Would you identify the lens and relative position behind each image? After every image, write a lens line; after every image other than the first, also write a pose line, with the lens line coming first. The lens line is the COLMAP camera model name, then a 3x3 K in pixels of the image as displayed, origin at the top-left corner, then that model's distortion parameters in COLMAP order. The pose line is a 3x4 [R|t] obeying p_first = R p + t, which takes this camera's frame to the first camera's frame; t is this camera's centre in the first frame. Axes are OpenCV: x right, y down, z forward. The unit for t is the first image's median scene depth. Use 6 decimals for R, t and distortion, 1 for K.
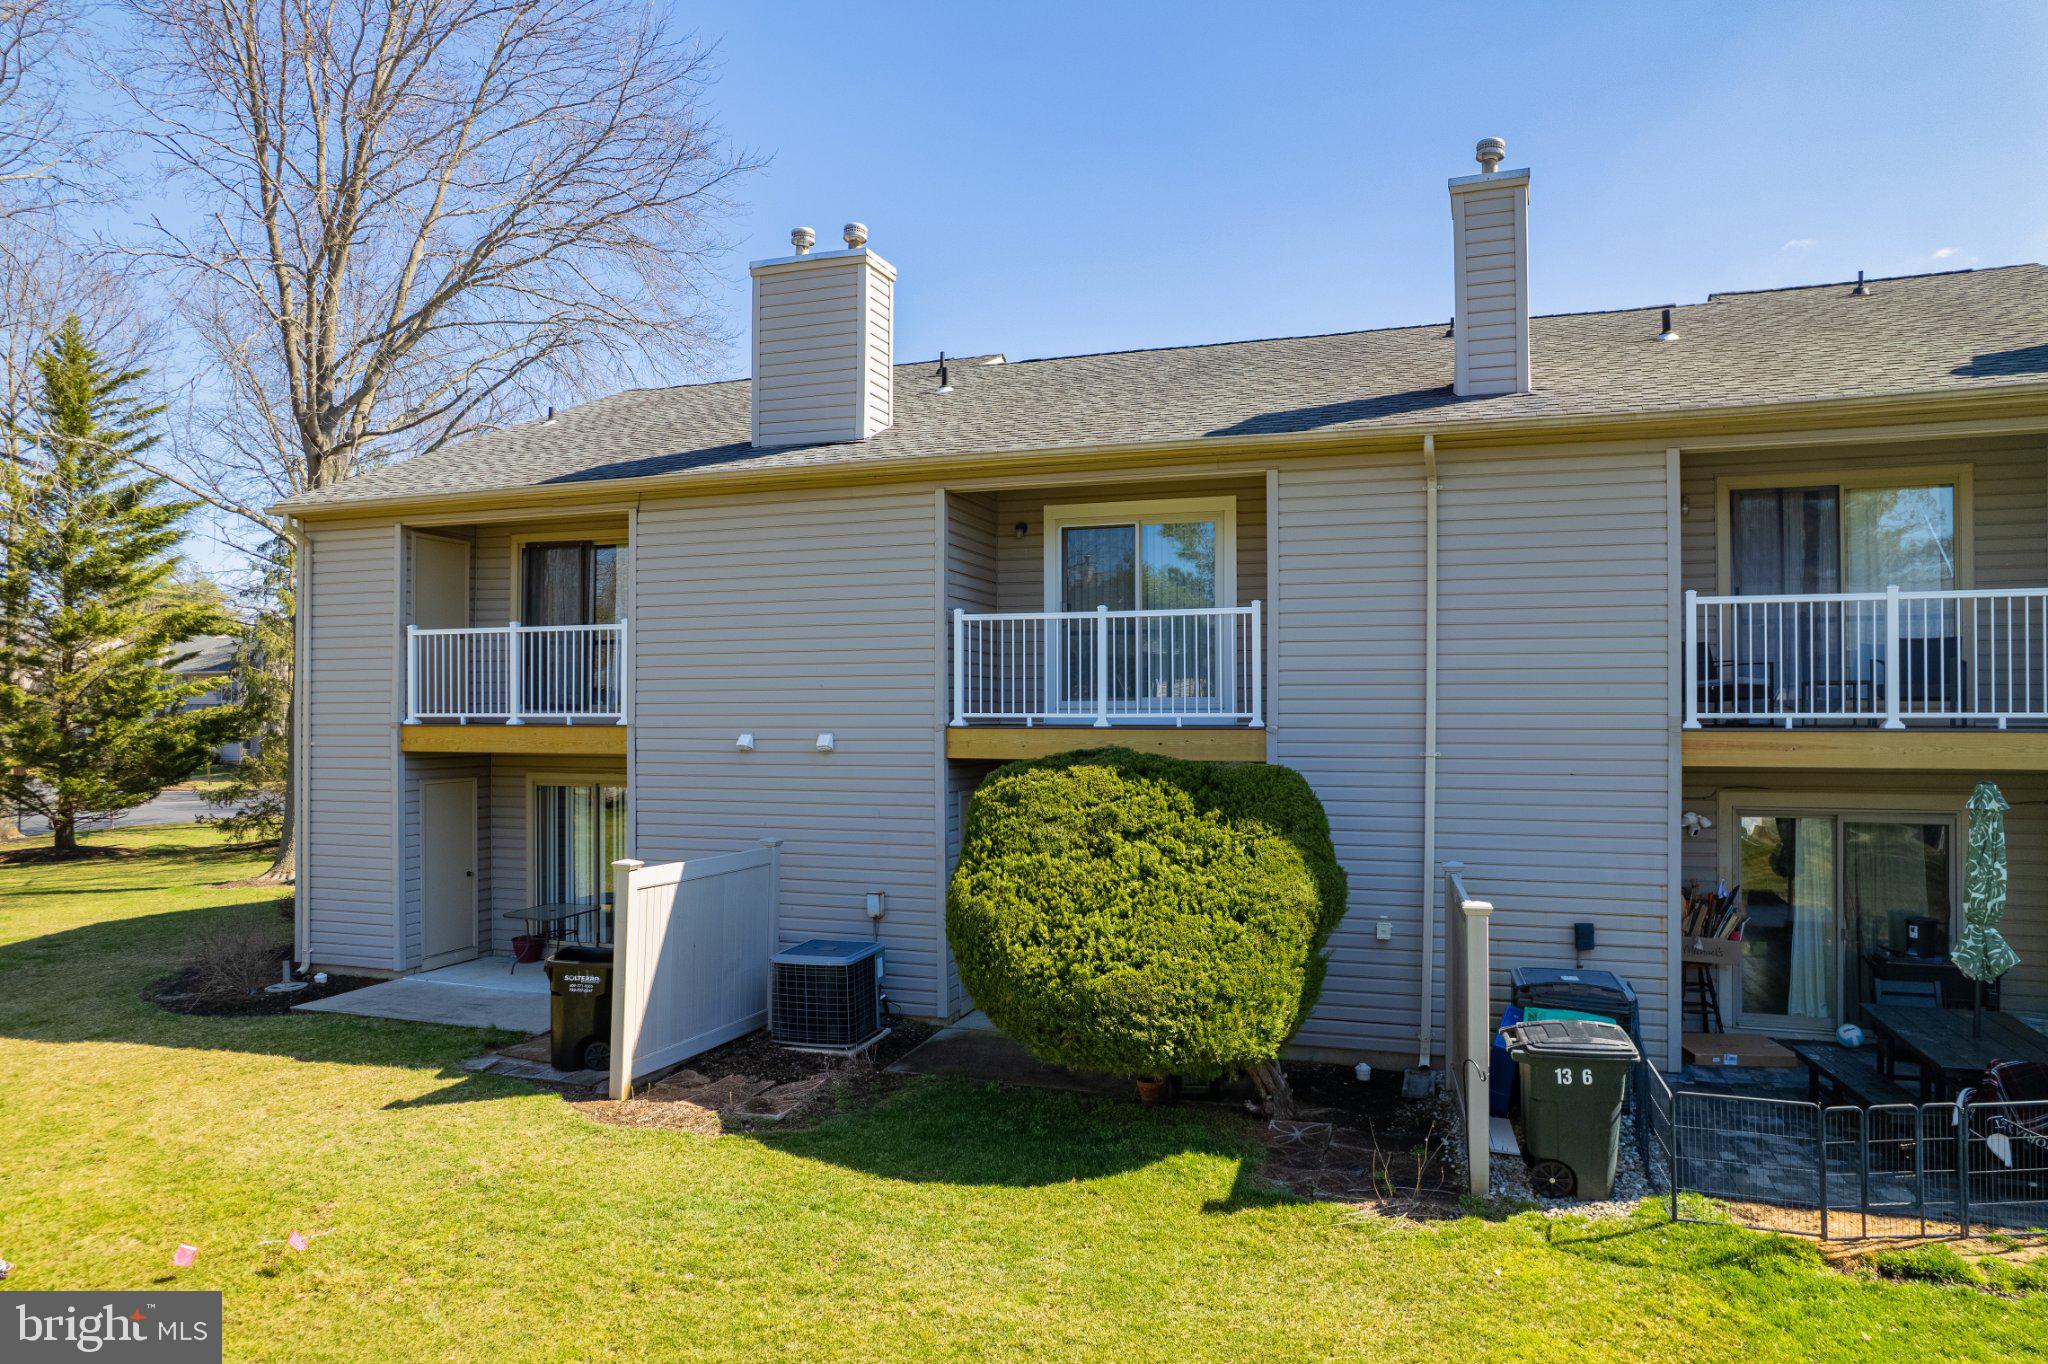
lens RADIAL K [[1329.3, 0, 1013.9], [0, 1329.3, 690.8], [0, 0, 1]] dist [-0.051750, 0.039859]
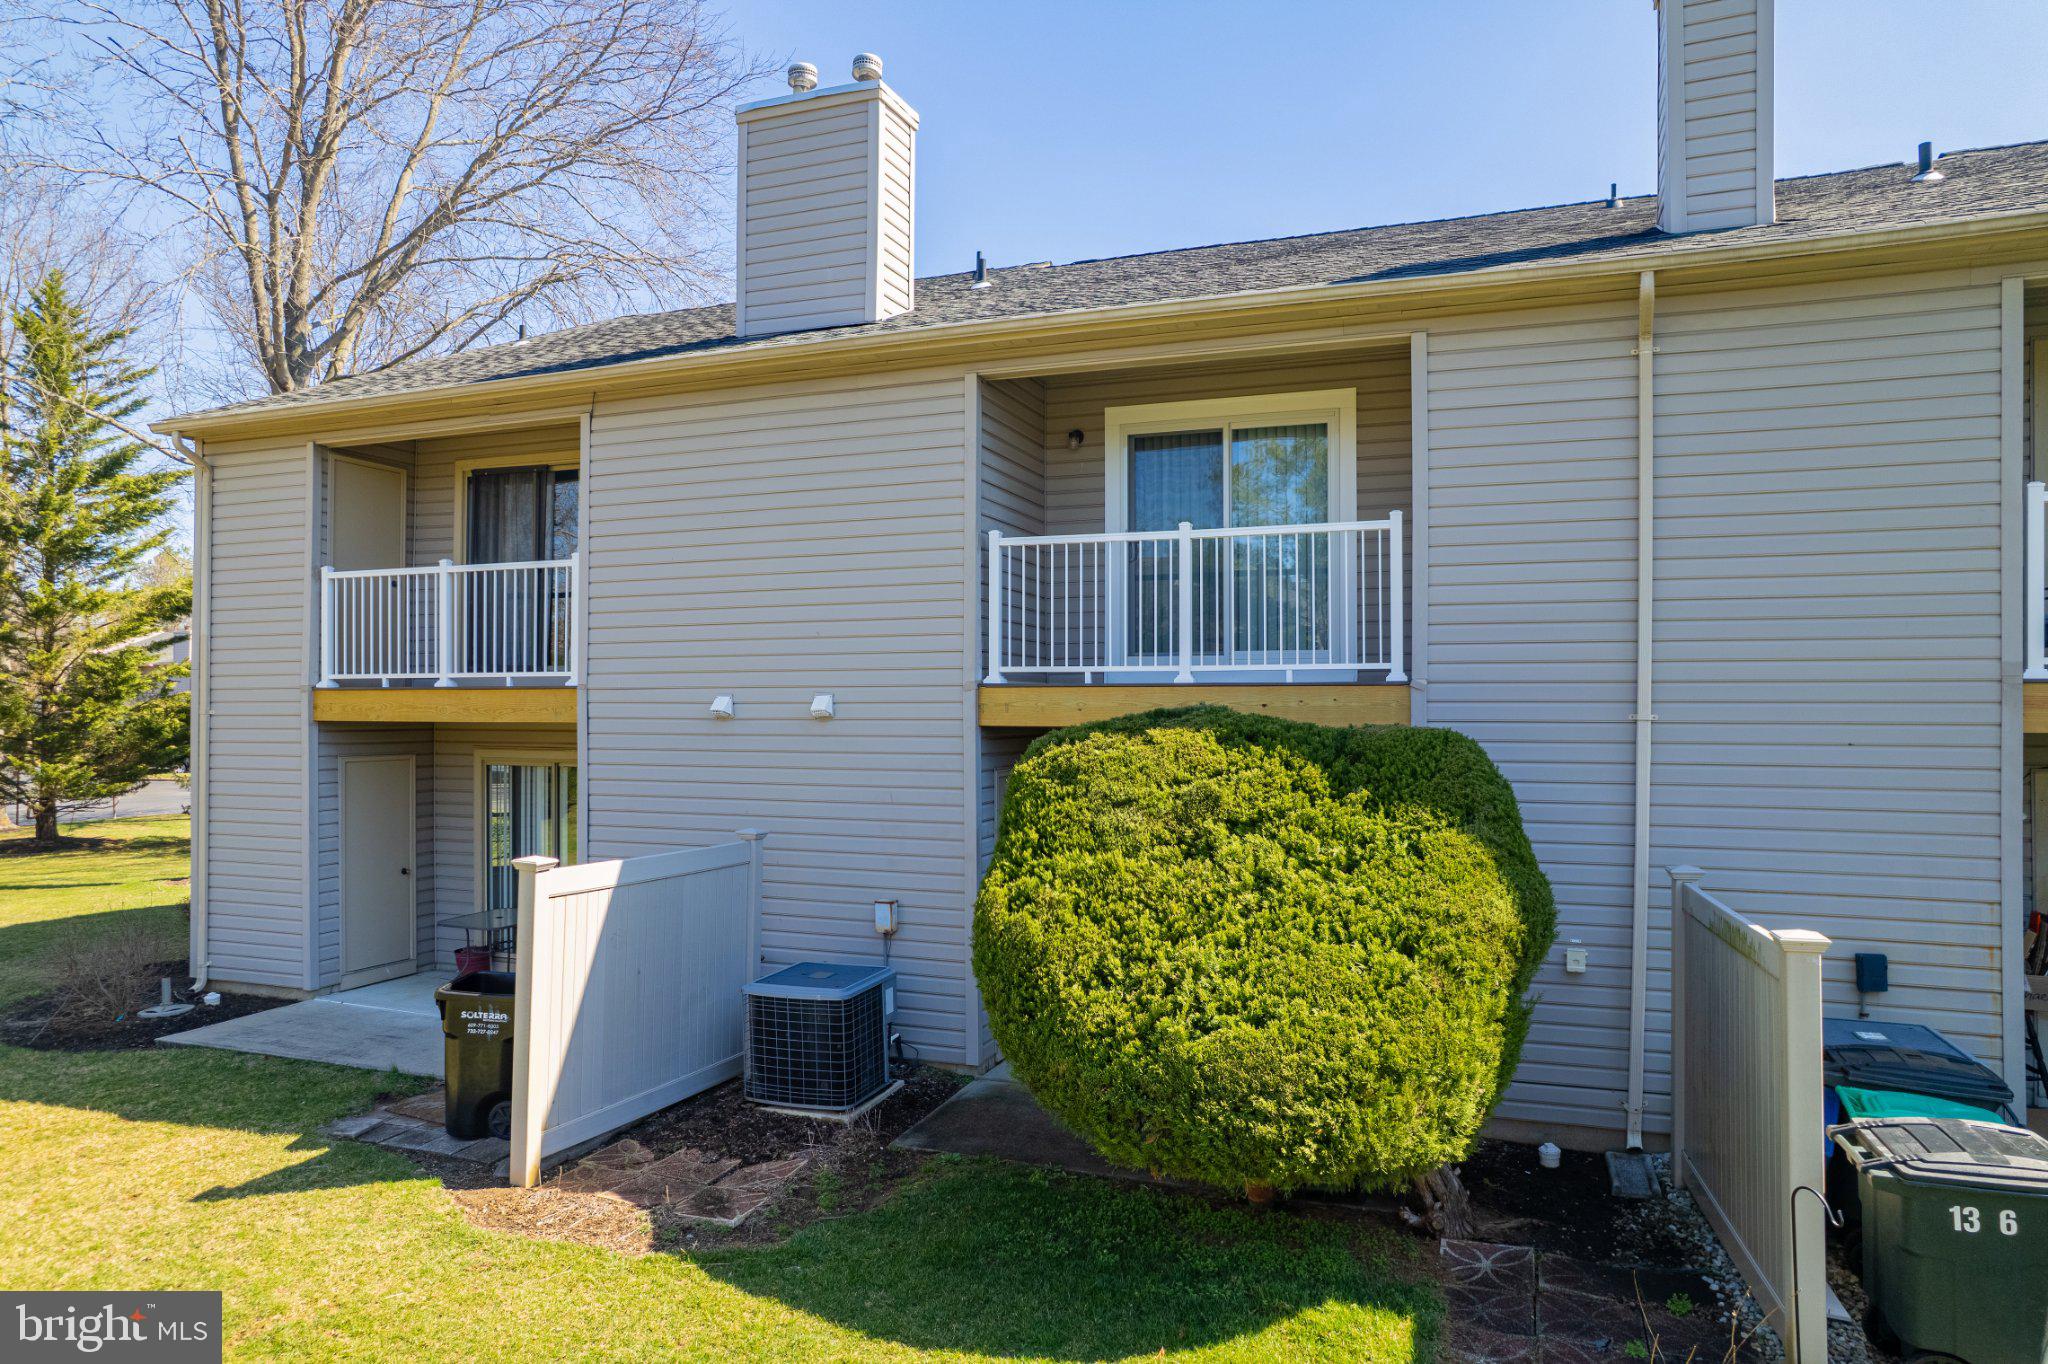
lens RADIAL K [[1329.3, 0, 1012.5], [0, 1329.3, 693.6], [0, 0, 1]] dist [-0.051750, 0.039859]
pose [[0.999368, 0.002230, -0.035489, -0.004713], [-0.002091, 0.999990, 0.003951, 0.031567], [0.035498, -0.003874, 0.999362, 0.257724]]
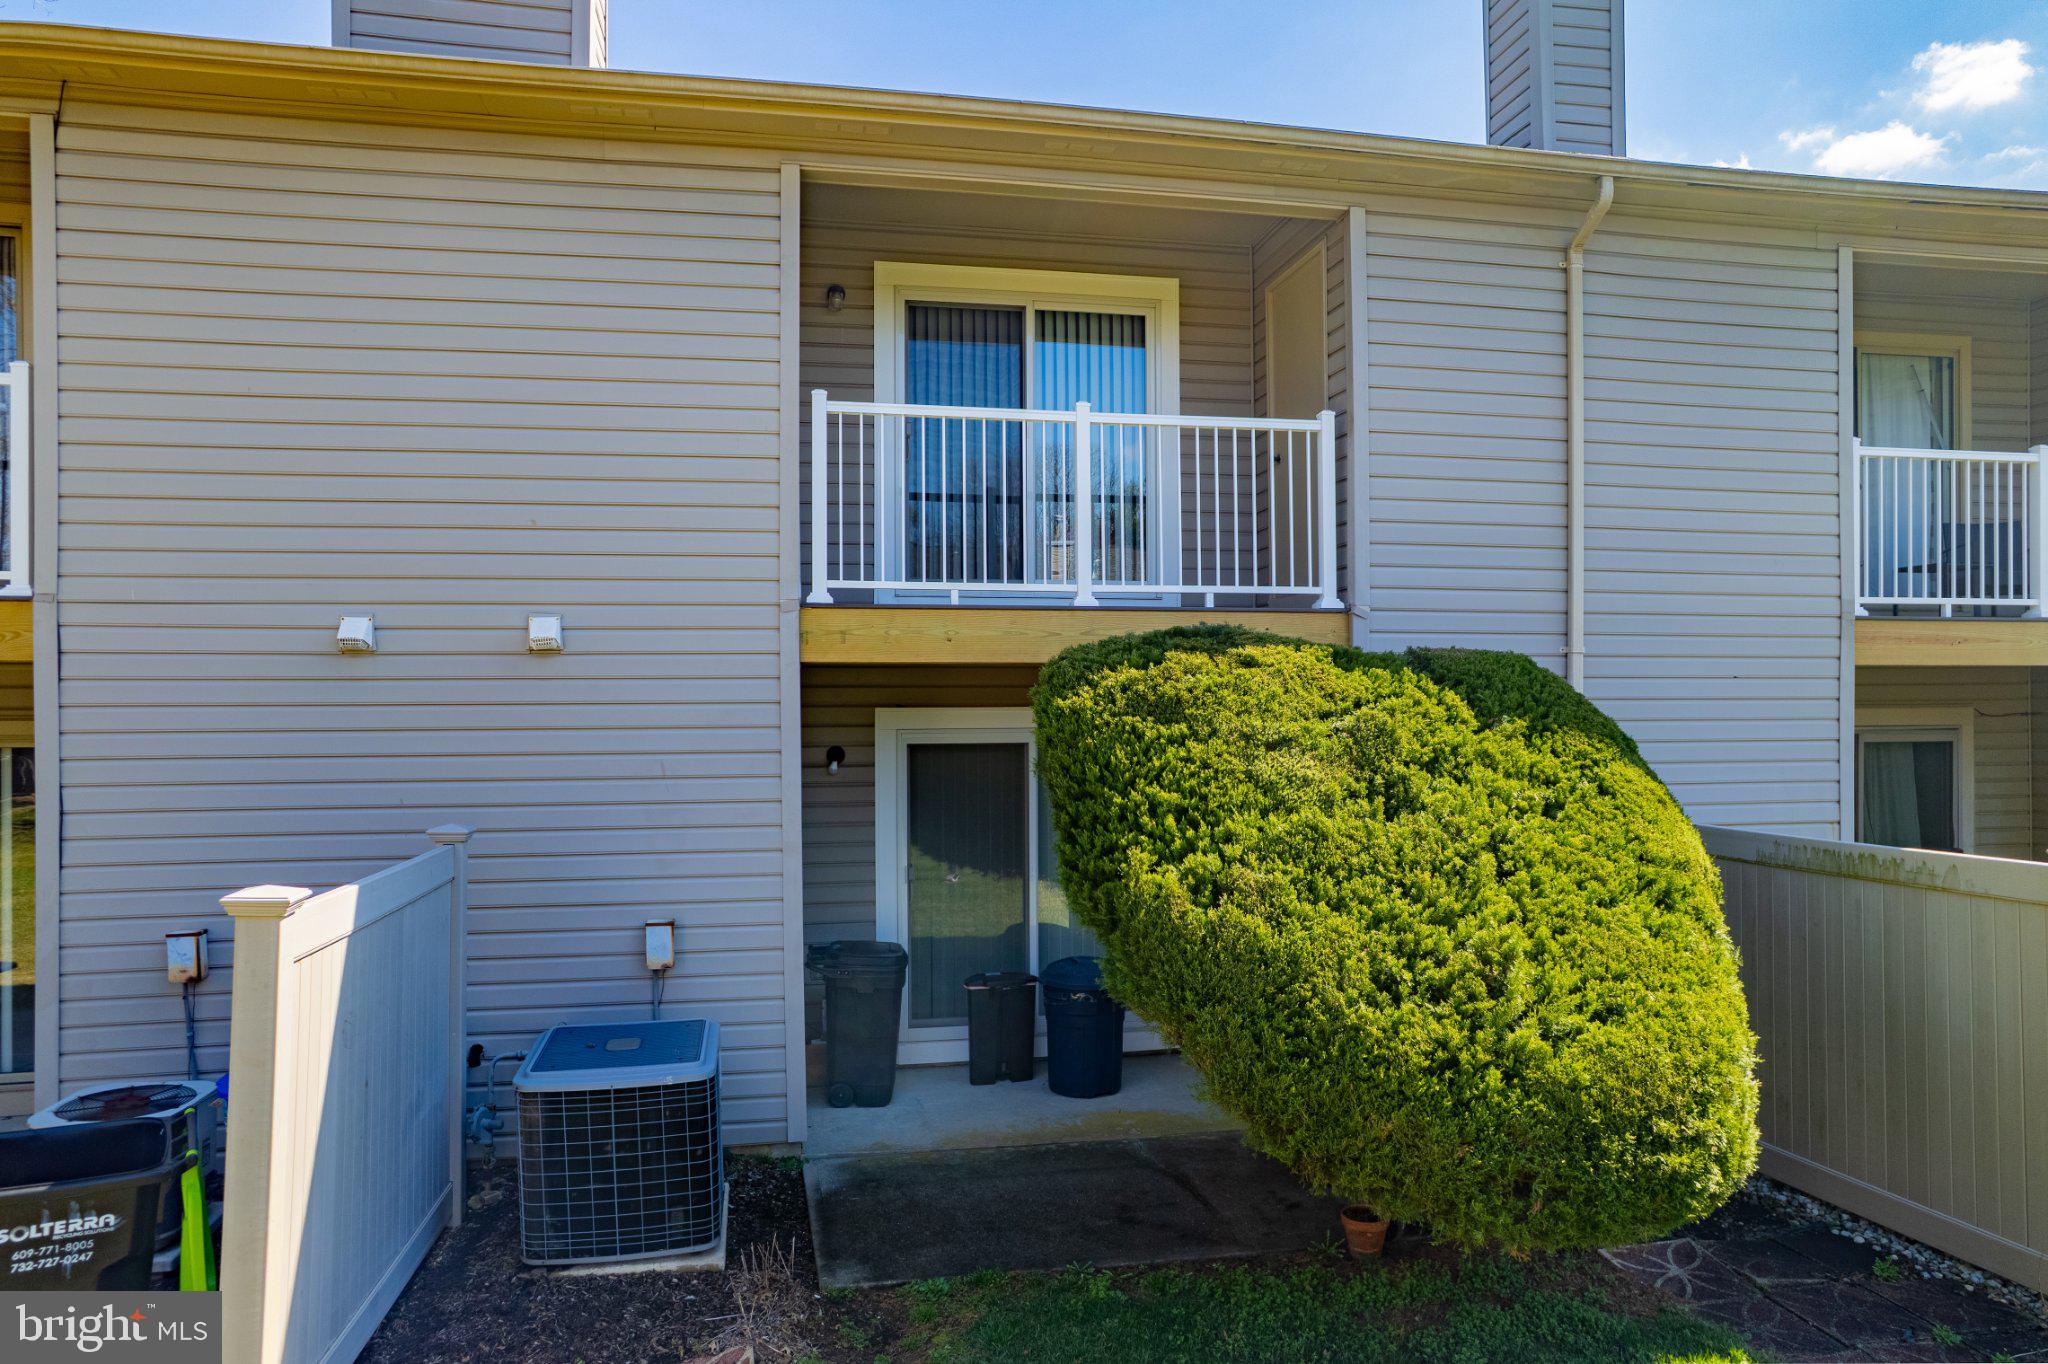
lens RADIAL K [[1329.3, 0, 1027.8], [0, 1329.3, 697.8], [0, 0, 1]] dist [-0.051750, 0.039859]
pose [[0.865214, -0.001035, 0.501403, -0.261871], [-0.004307, 0.999946, 0.009496, 0.064565], [-0.501385, -0.010376, 0.865162, 0.526919]]
